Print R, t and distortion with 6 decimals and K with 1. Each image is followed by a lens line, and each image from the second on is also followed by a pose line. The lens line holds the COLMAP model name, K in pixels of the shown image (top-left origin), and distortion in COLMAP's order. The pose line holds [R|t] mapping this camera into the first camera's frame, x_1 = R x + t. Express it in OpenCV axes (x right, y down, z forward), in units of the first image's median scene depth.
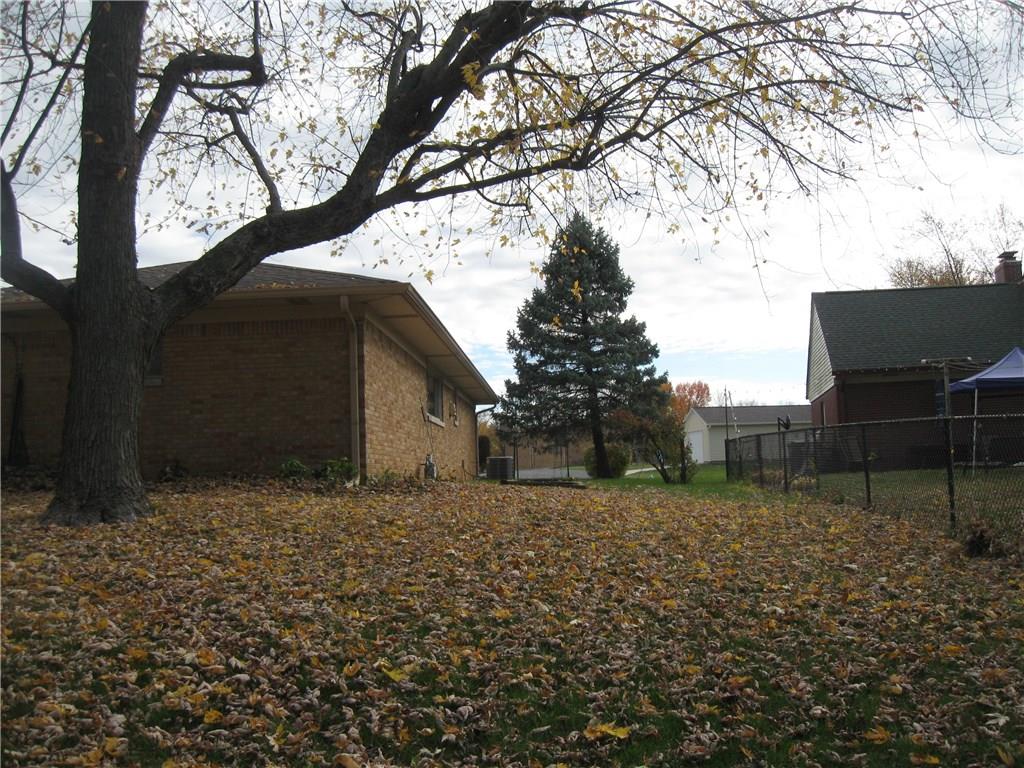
lens RADIAL K [[1054.8, 0, 536.6], [0, 1054.8, 403.6], [0, 0, 1]] dist [-0.132705, 0.050783]
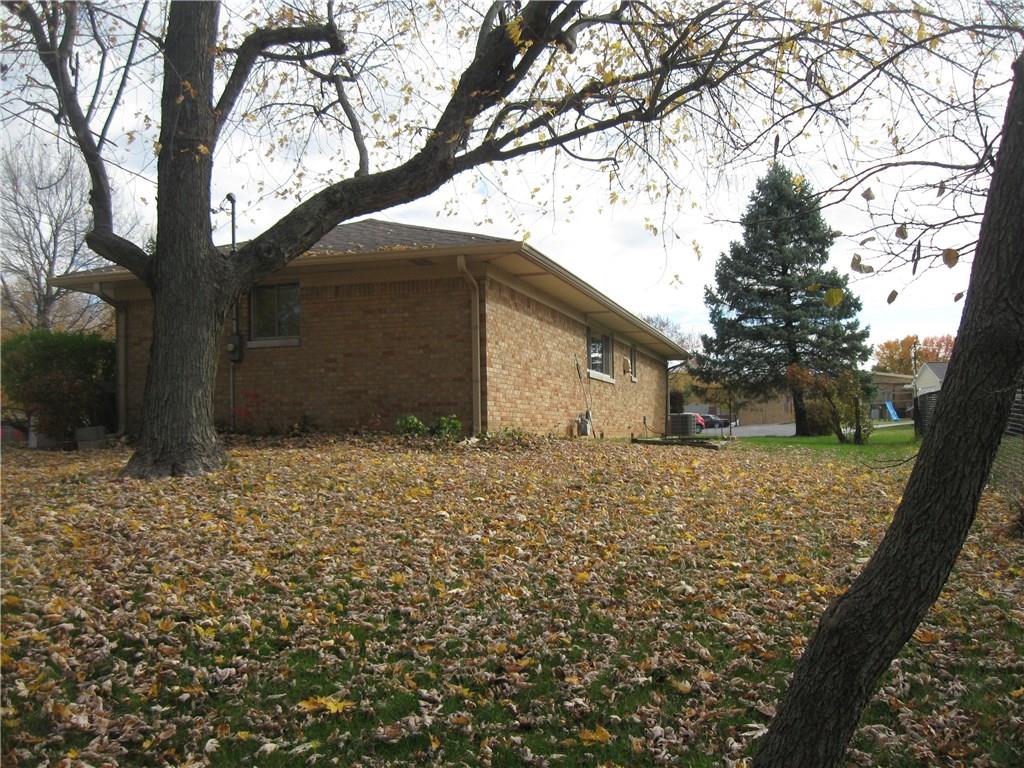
lens RADIAL K [[1054.8, 0, 536.6], [0, 1054.8, 403.6], [0, 0, 1]] dist [-0.132705, 0.050783]
pose [[0.973103, 0.006962, -0.230266, 0.117468], [0.003097, 0.999058, 0.043294, -0.003613], [0.230351, -0.042843, 0.972164, 0.022182]]
